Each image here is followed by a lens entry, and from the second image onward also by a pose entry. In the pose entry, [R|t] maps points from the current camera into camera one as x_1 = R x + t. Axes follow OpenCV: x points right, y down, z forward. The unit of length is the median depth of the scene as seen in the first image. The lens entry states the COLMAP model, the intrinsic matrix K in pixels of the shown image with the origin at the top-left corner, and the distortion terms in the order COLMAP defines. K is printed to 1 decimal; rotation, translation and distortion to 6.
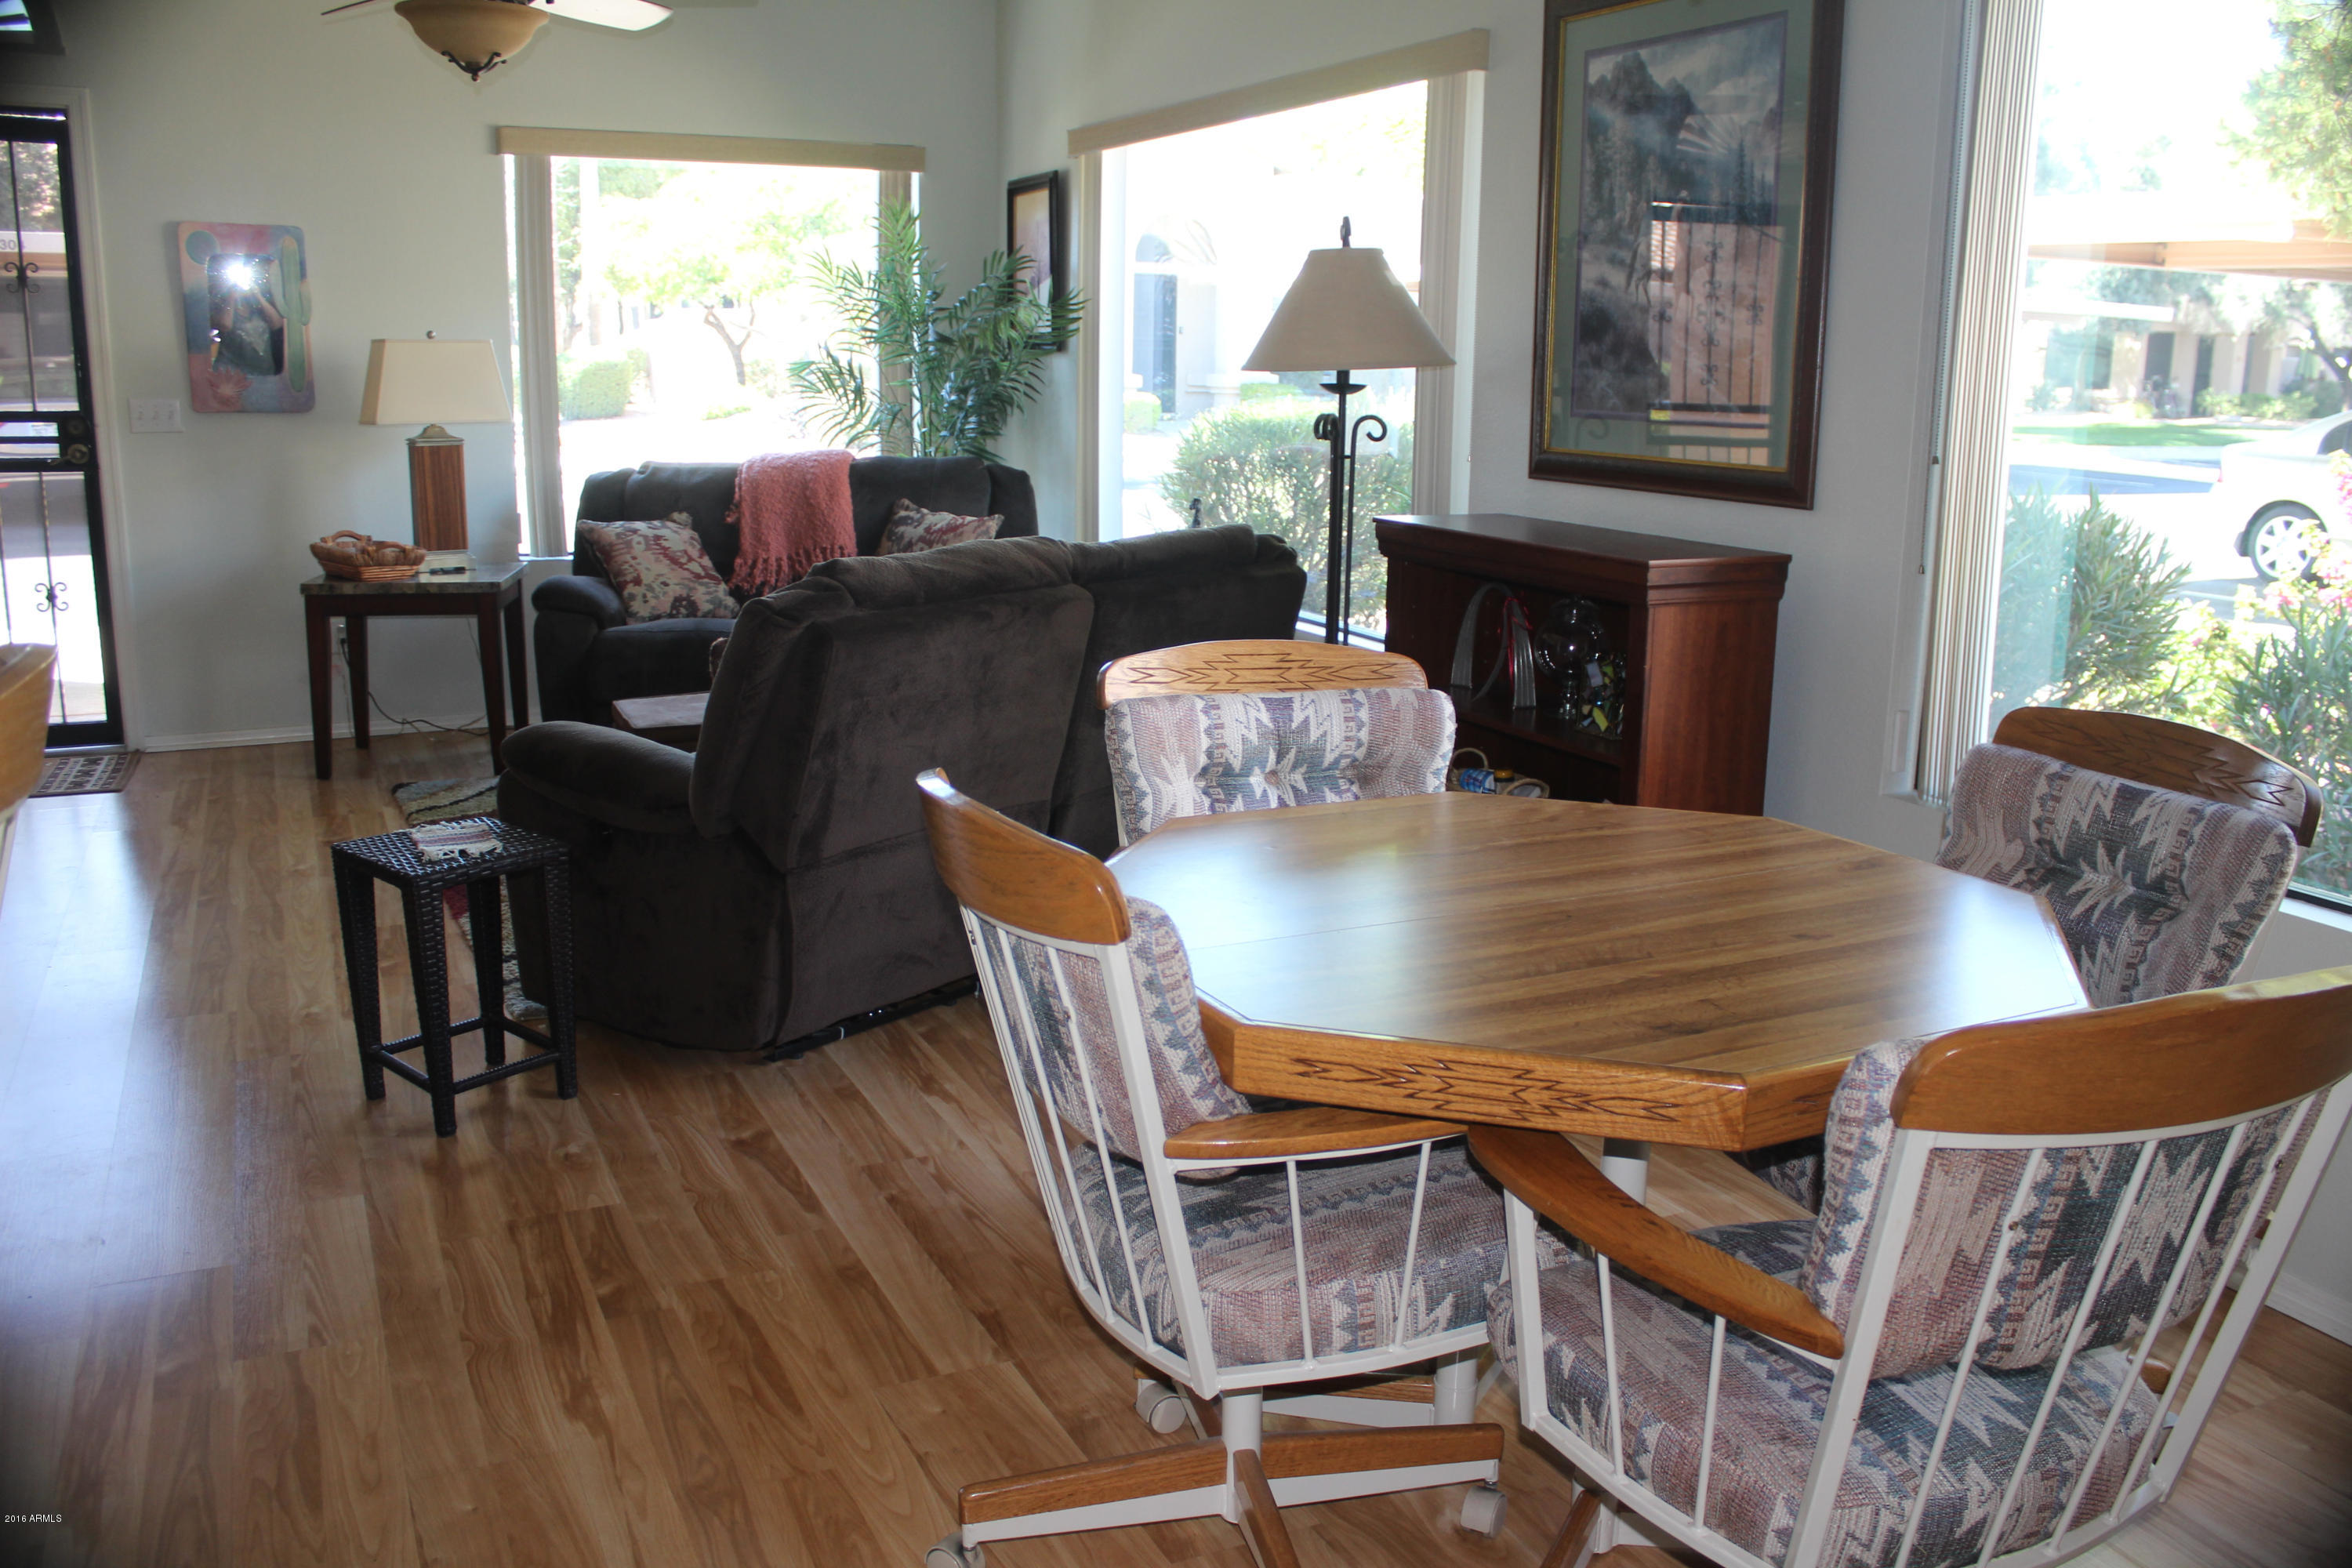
lens RADIAL K [[1957.8, 0, 1172.4], [0, 1957.8, 757.1], [0, 0, 1]] dist [-0.046488, 0.006735]
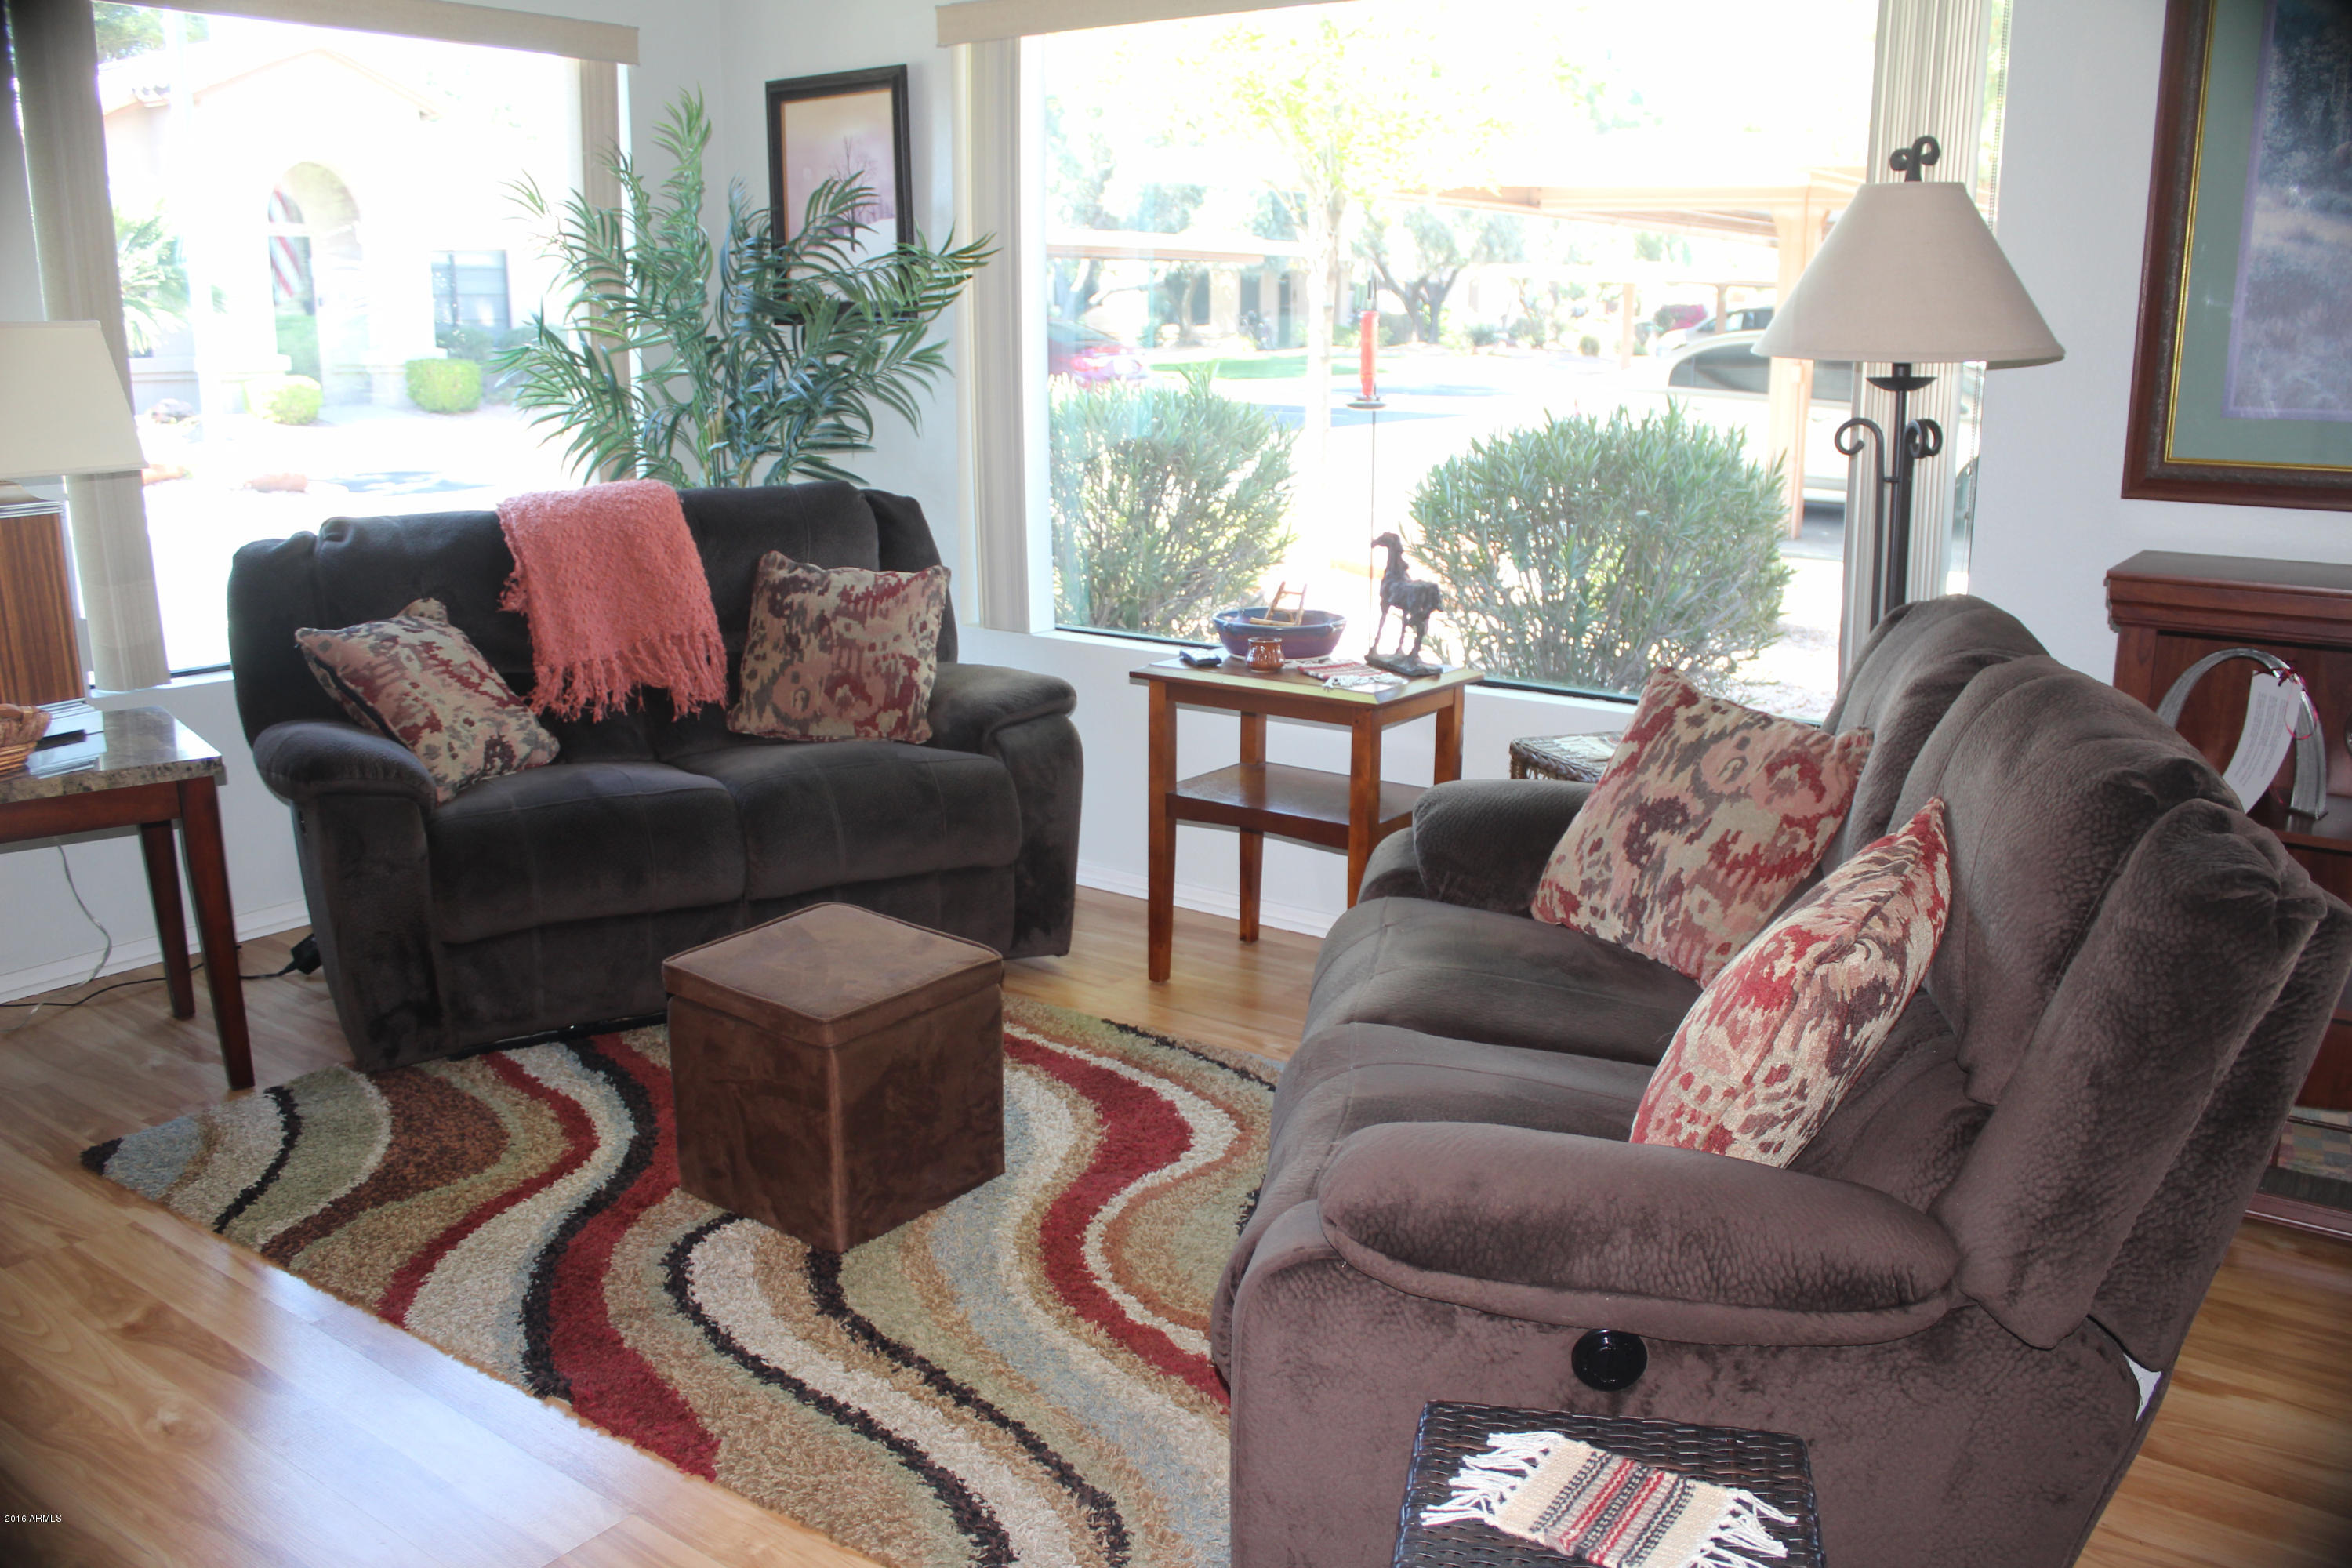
lens RADIAL K [[1957.8, 0, 1172.4], [0, 1957.8, 757.1], [0, 0, 1]] dist [-0.046488, 0.006735]
pose [[0.883363, -0.119799, 0.453121, -0.329468], [0.107539, 0.992796, 0.052834, -0.083105], [-0.456186, 0.002057, 0.889882, 0.343396]]
